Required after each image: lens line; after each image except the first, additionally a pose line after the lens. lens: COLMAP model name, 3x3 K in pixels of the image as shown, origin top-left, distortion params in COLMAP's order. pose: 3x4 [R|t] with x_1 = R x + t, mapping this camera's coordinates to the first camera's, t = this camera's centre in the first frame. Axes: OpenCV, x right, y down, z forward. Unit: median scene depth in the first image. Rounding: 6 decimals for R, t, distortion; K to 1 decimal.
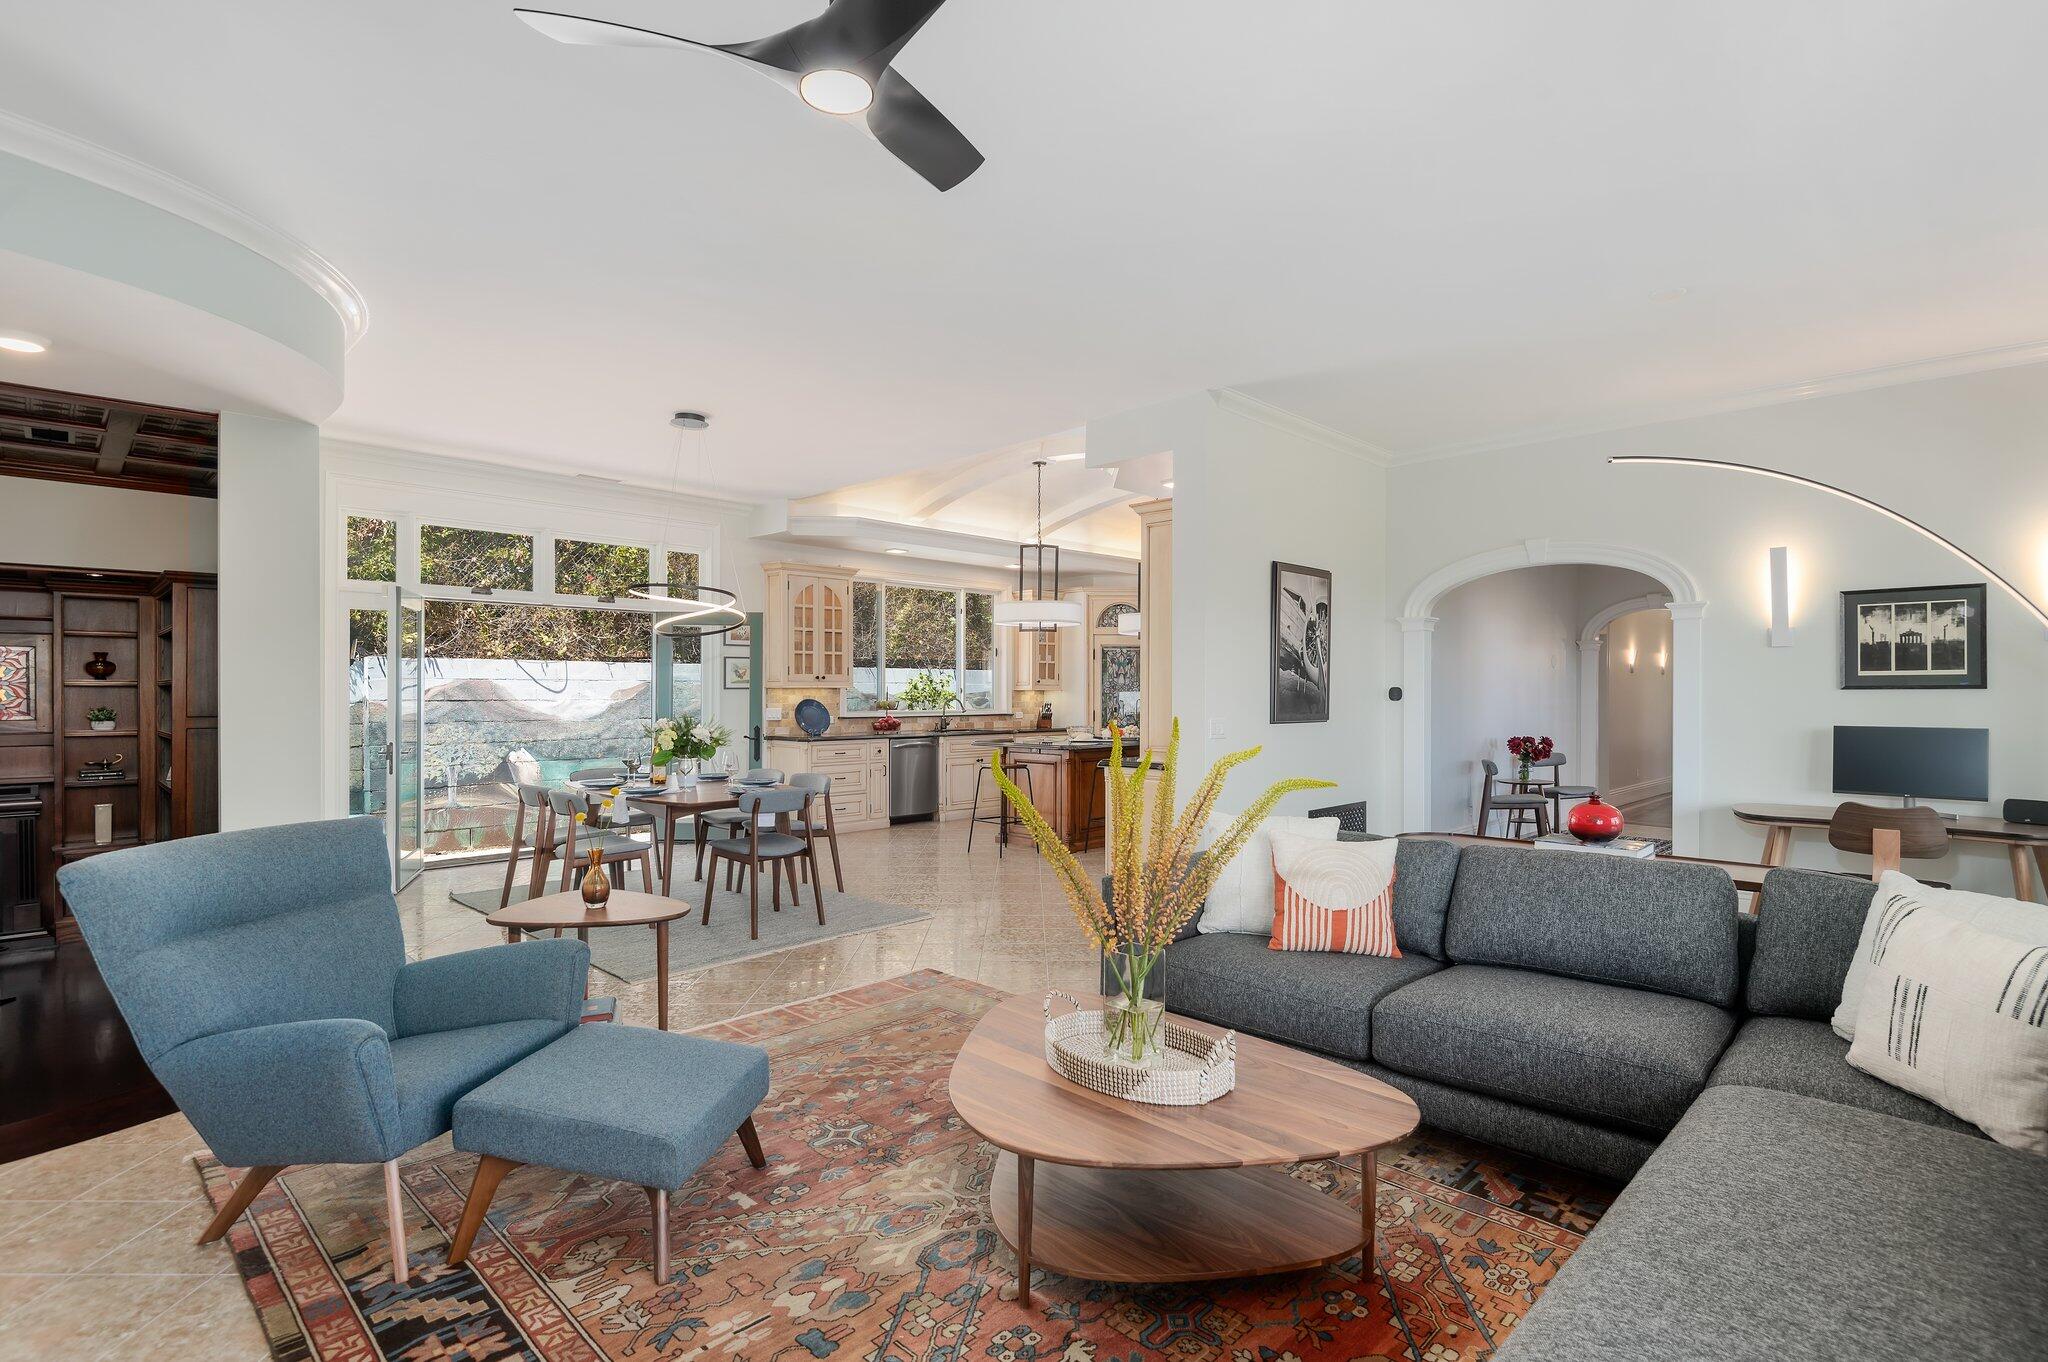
lens RADIAL K [[944.1, 0, 1043.9], [0, 944.1, 699.8], [0, 0, 1]] dist [0.002065, 0.000488]
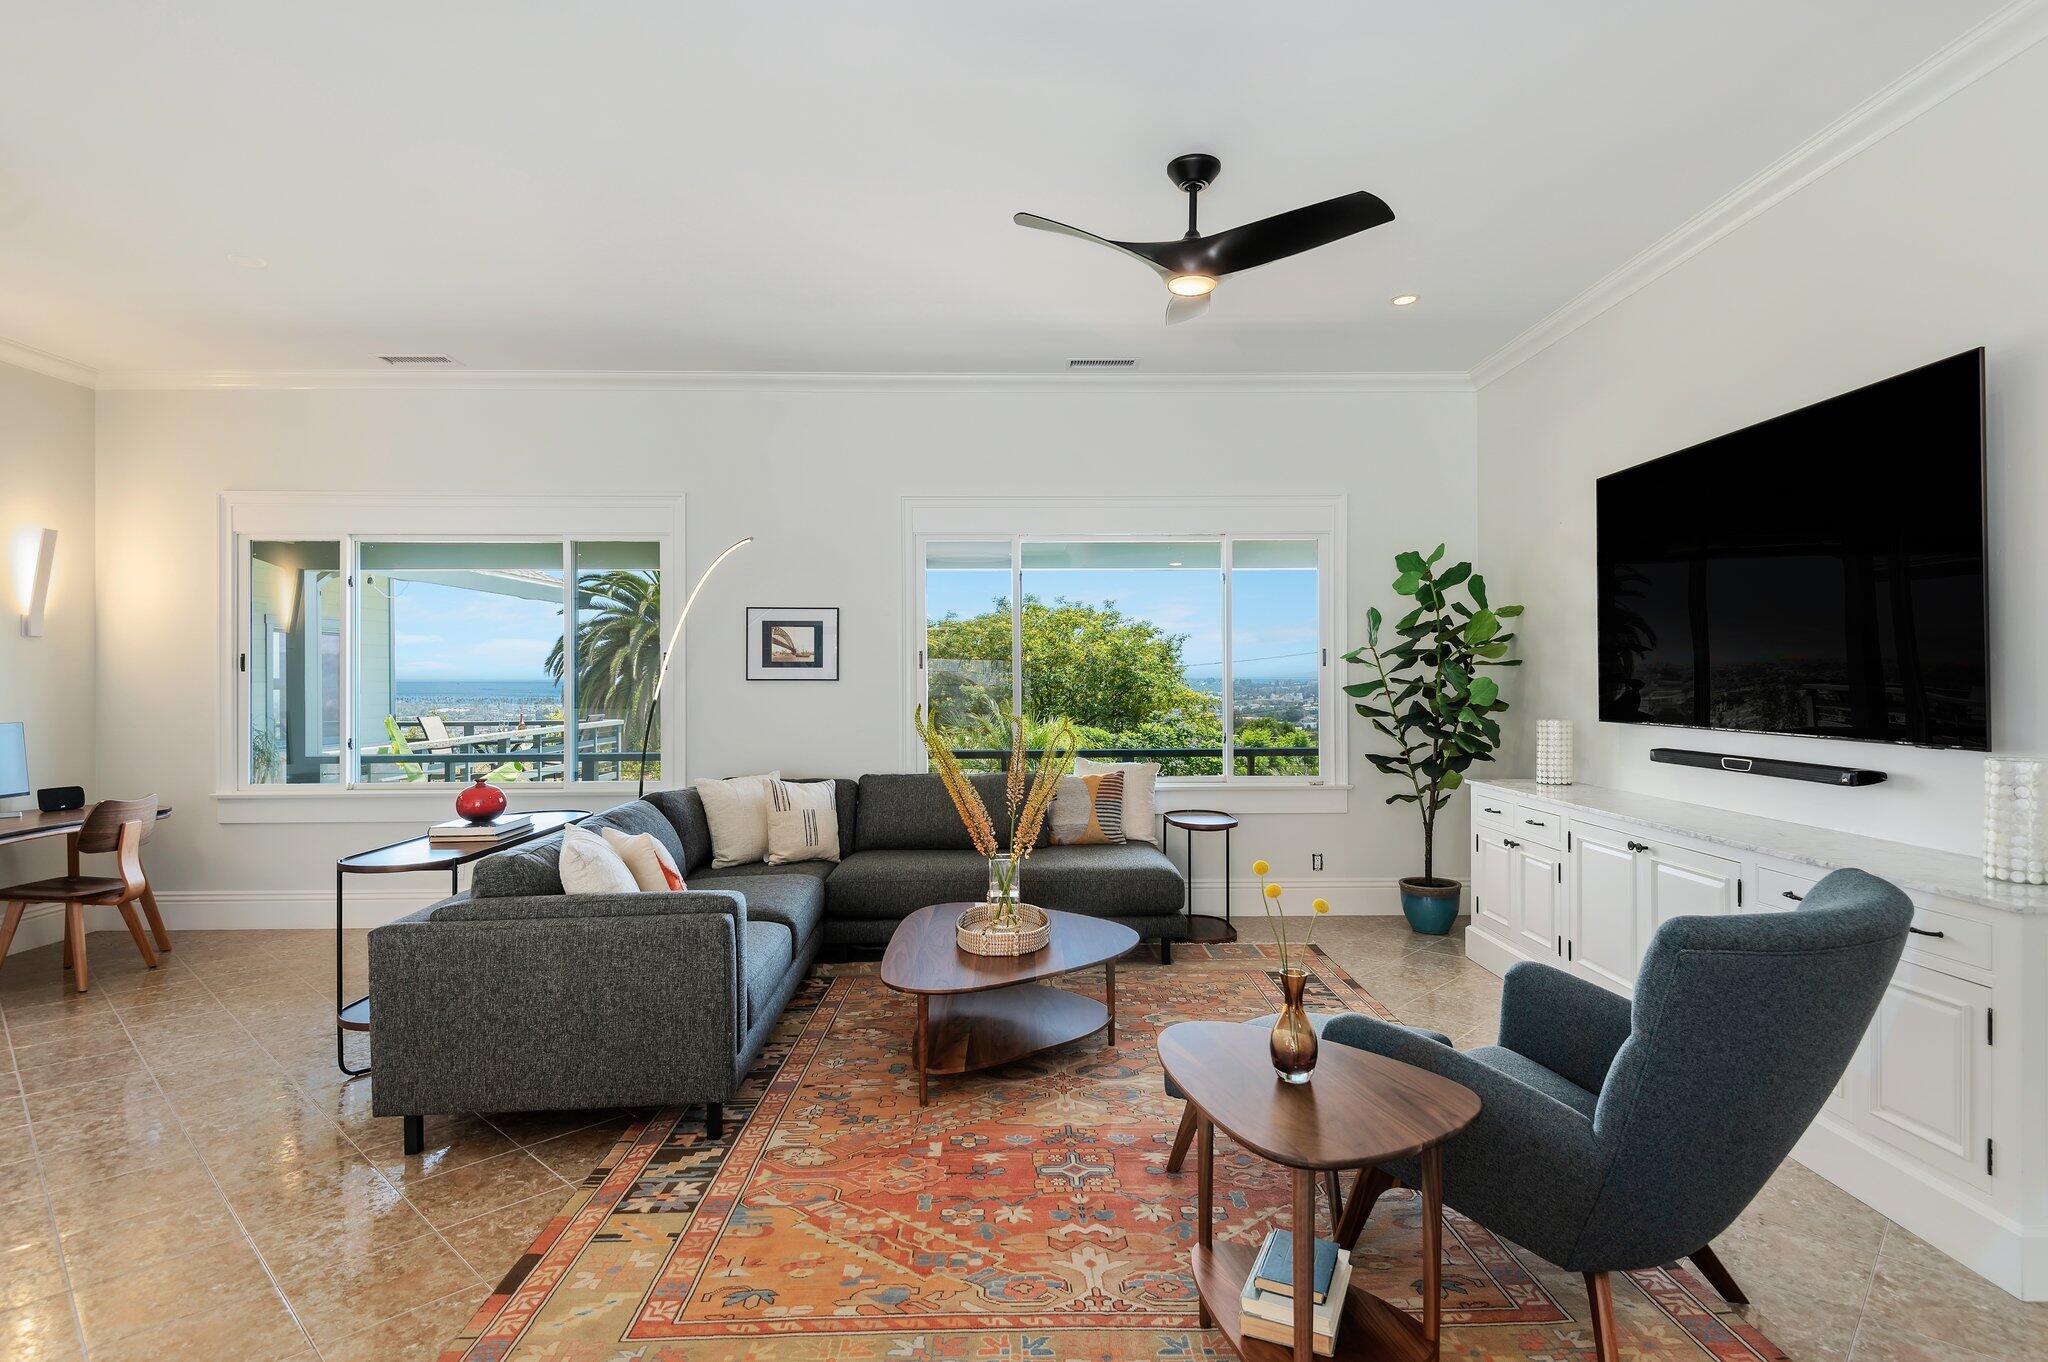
lens RADIAL K [[1070.3, 0, 1024.3], [0, 1070.3, 669.3], [0, 0, 1]] dist [0.018995, -0.002780]
pose [[-0.703634, 0.007649, 0.710521, -1.576817], [0.011961, 0.999928, 0.001081, -0.044636], [-0.710462, 0.009259, -0.703675, 3.010094]]
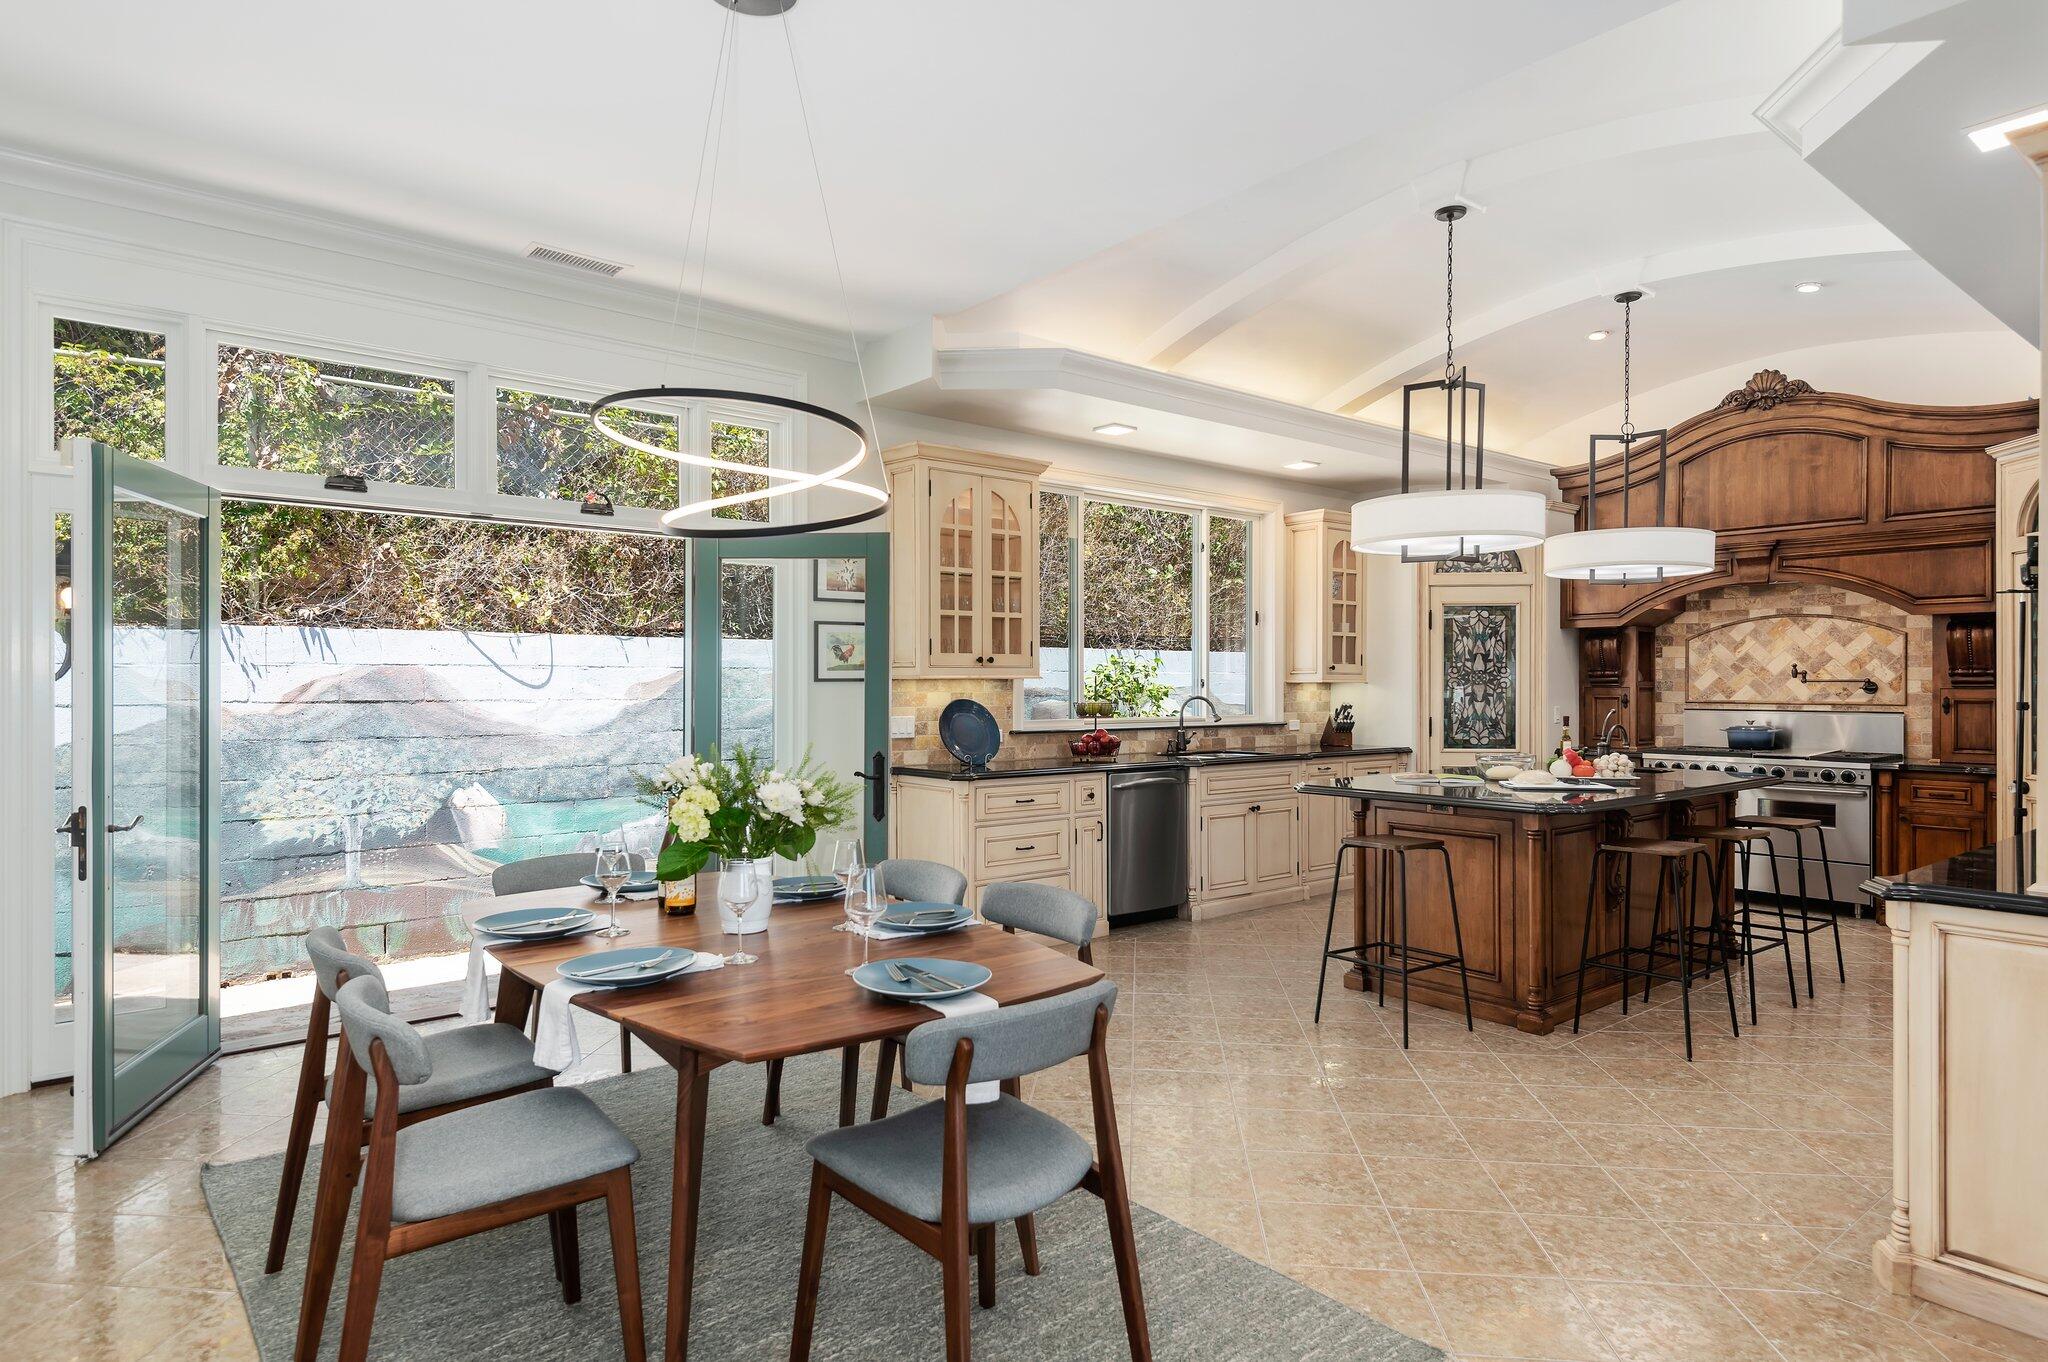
lens RADIAL K [[1157.7, 0, 1034.4], [0, 1157.7, 690.1], [0, 0, 1]] dist [0.021368, -0.003043]
pose [[0.992985, -0.000164, -0.118244, -0.118421], [-0.000285, 0.999993, -0.003778, -0.003407], [0.118244, 0.003785, 0.992977, 0.310789]]
